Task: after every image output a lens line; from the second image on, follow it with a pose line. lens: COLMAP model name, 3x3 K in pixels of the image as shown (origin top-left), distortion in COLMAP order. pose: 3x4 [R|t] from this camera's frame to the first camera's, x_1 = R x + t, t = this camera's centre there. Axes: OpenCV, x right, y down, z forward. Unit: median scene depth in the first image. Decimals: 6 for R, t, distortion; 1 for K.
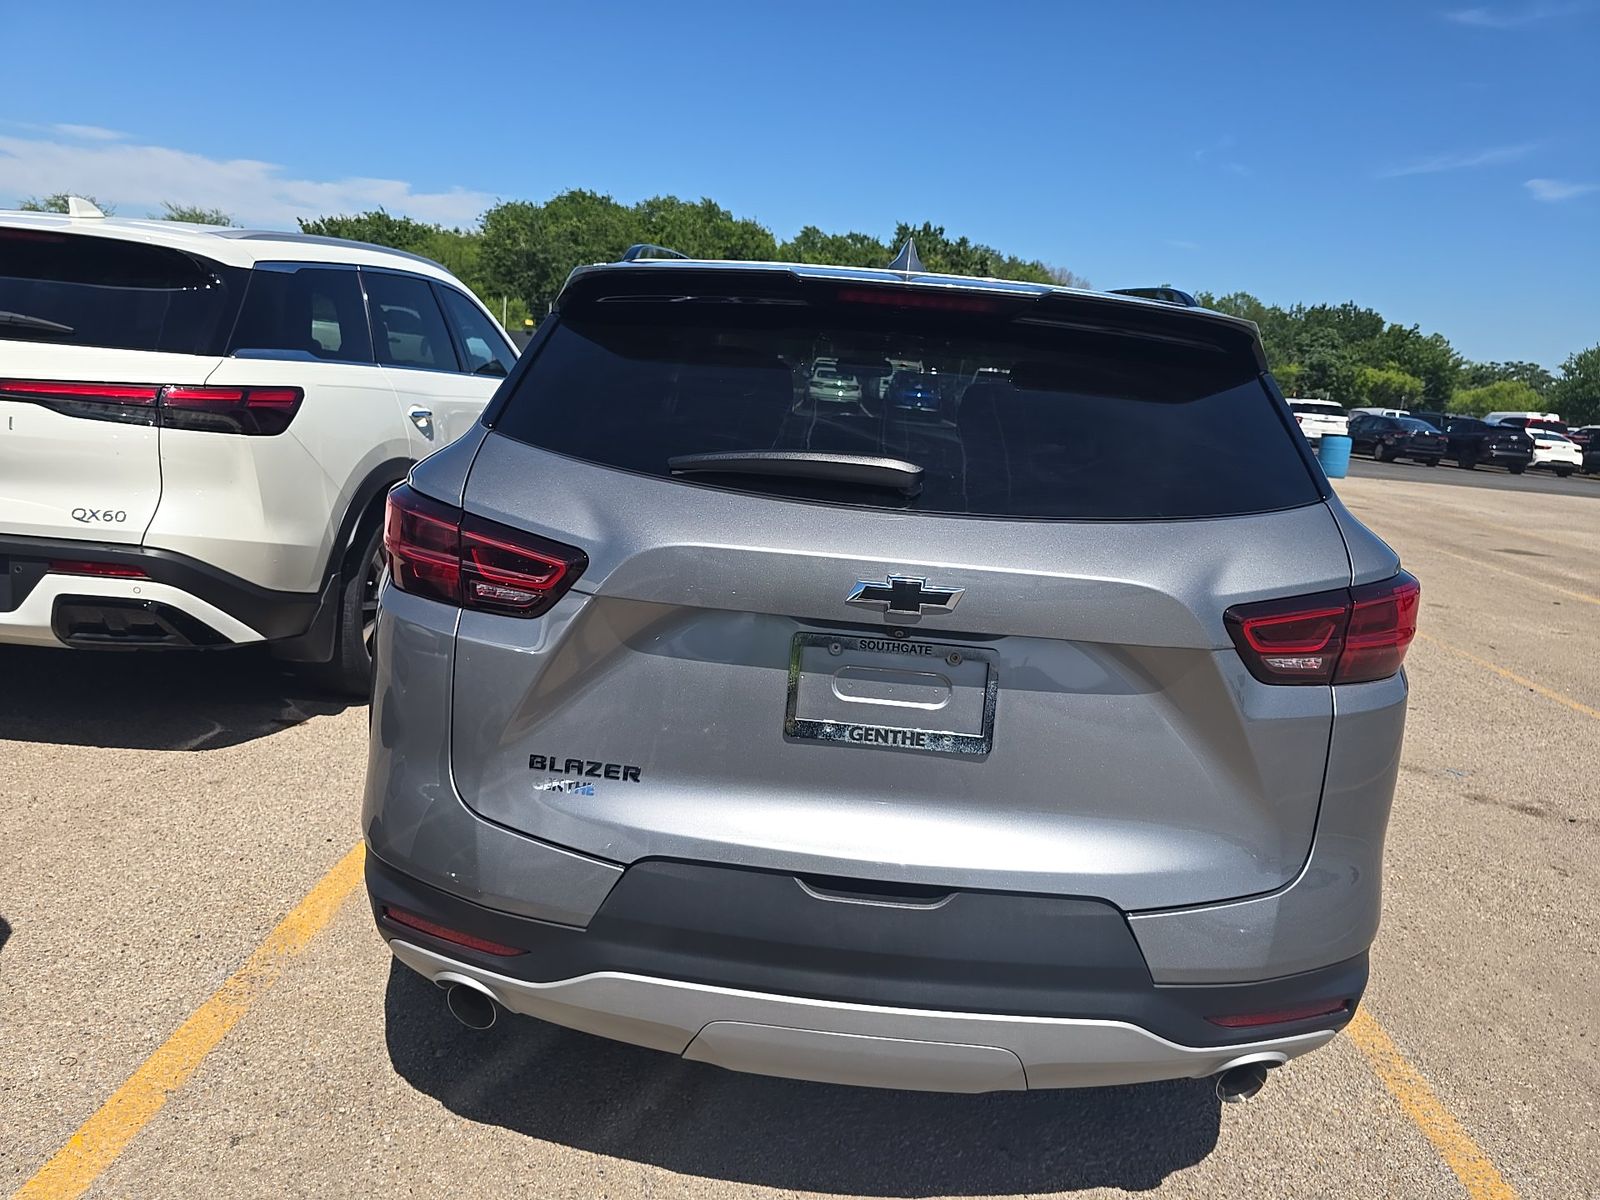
lens RADIAL K [[1122.7, 0, 800.0], [0, 1122.7, 600.0], [0, 0, 1]] dist [-0.007425, -0.006029]
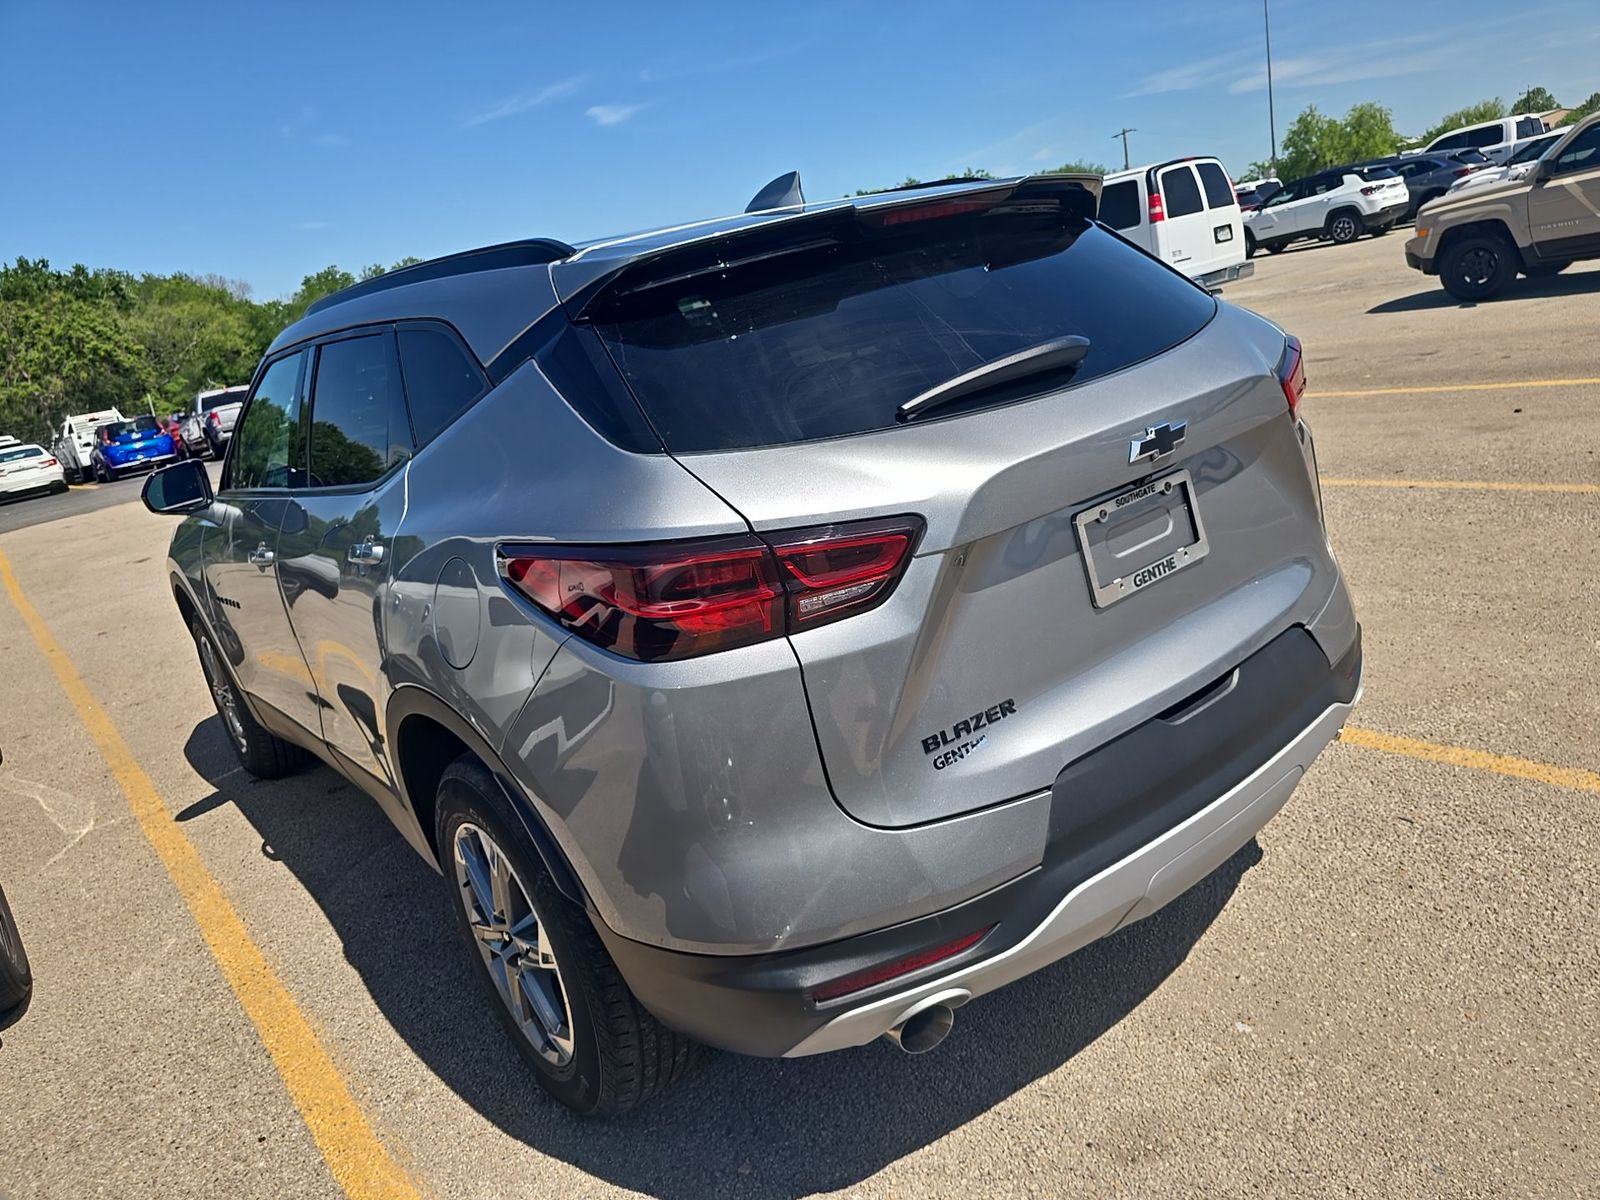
lens RADIAL K [[1122.7, 0, 800.0], [0, 1122.7, 600.0], [0, 0, 1]] dist [-0.007425, -0.006029]
pose [[0.719509, -0.385382, 0.577743, -0.682955], [0.372277, 0.916311, 0.147596, -0.122961], [-0.586273, 0.108883, 0.802763, 0.250192]]
